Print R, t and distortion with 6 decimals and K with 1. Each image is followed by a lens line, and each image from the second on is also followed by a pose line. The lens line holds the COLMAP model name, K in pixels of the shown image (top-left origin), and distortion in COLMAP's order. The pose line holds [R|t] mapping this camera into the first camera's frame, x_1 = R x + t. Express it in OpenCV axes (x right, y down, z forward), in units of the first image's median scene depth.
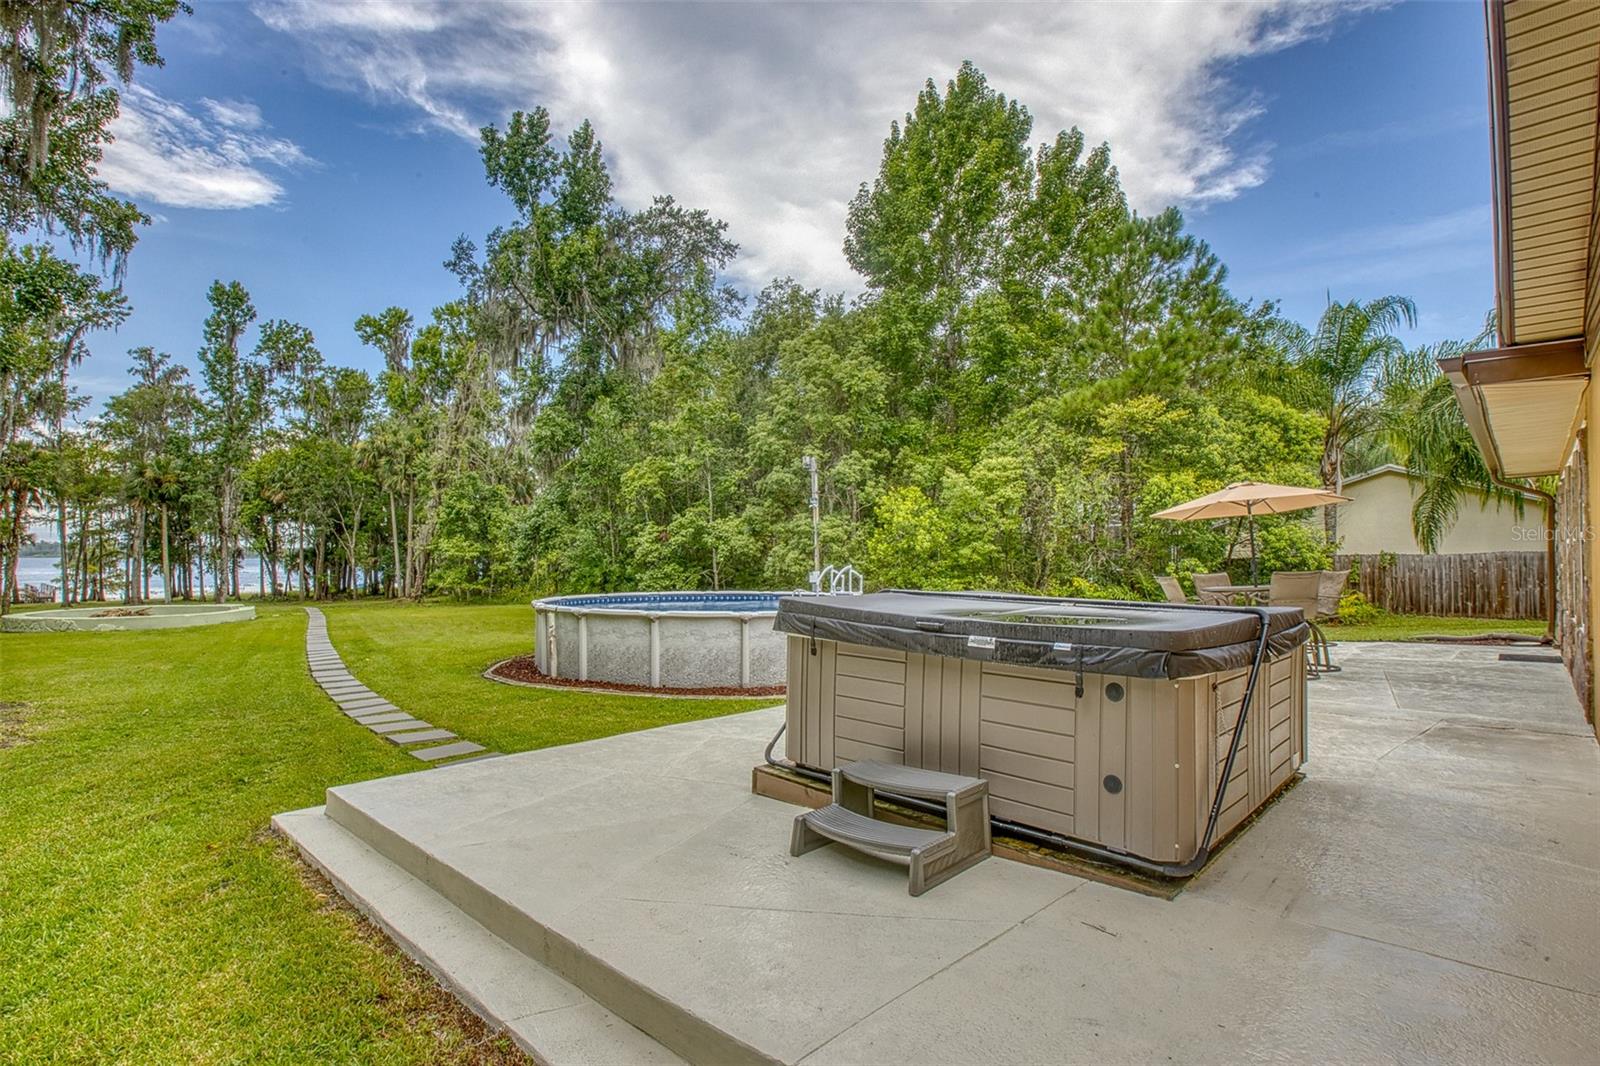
lens RADIAL K [[766.5, 0, 798.9], [0, 766.5, 539.7], [0, 0, 1]] dist [-0.004074, -0.000007]
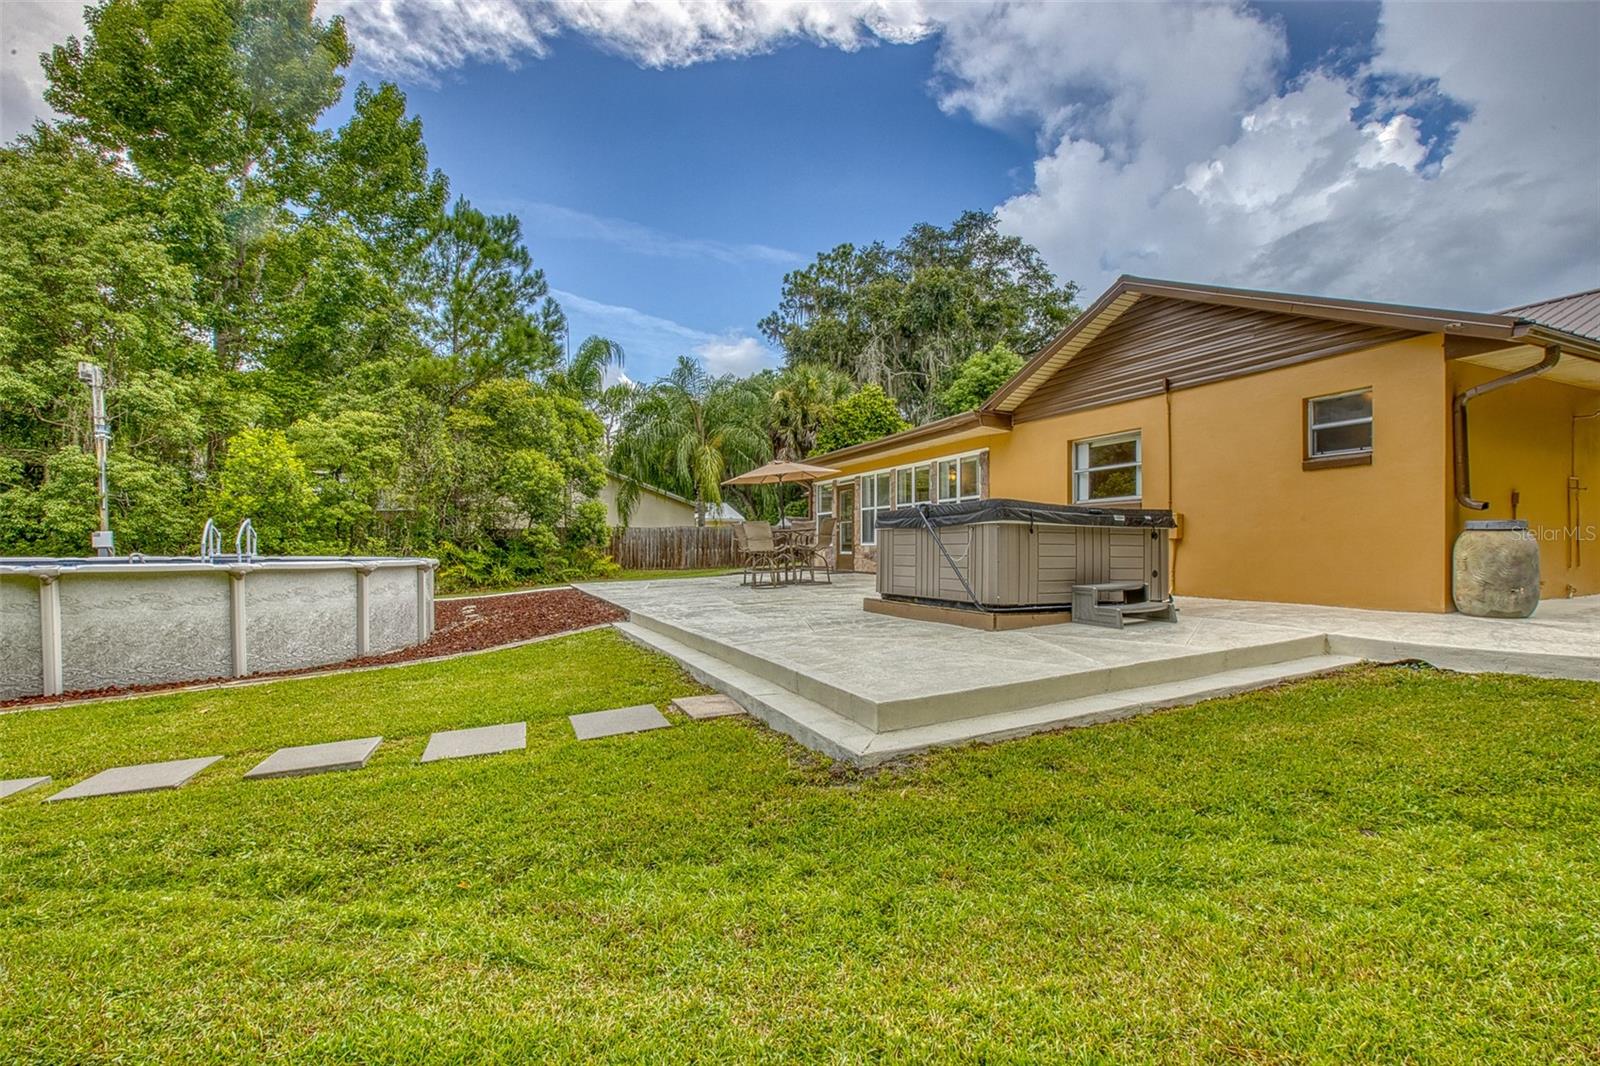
lens RADIAL K [[723.7, 0, 800.0], [0, 723.7, 539.4], [0, 0, 1]] dist [-0.002754, 0.000304]
pose [[0.394336, 0.009379, 0.918918, -0.550600], [-0.020626, 0.999786, -0.001354, 0.061501], [-0.918735, -0.018420, 0.394446, 0.295683]]
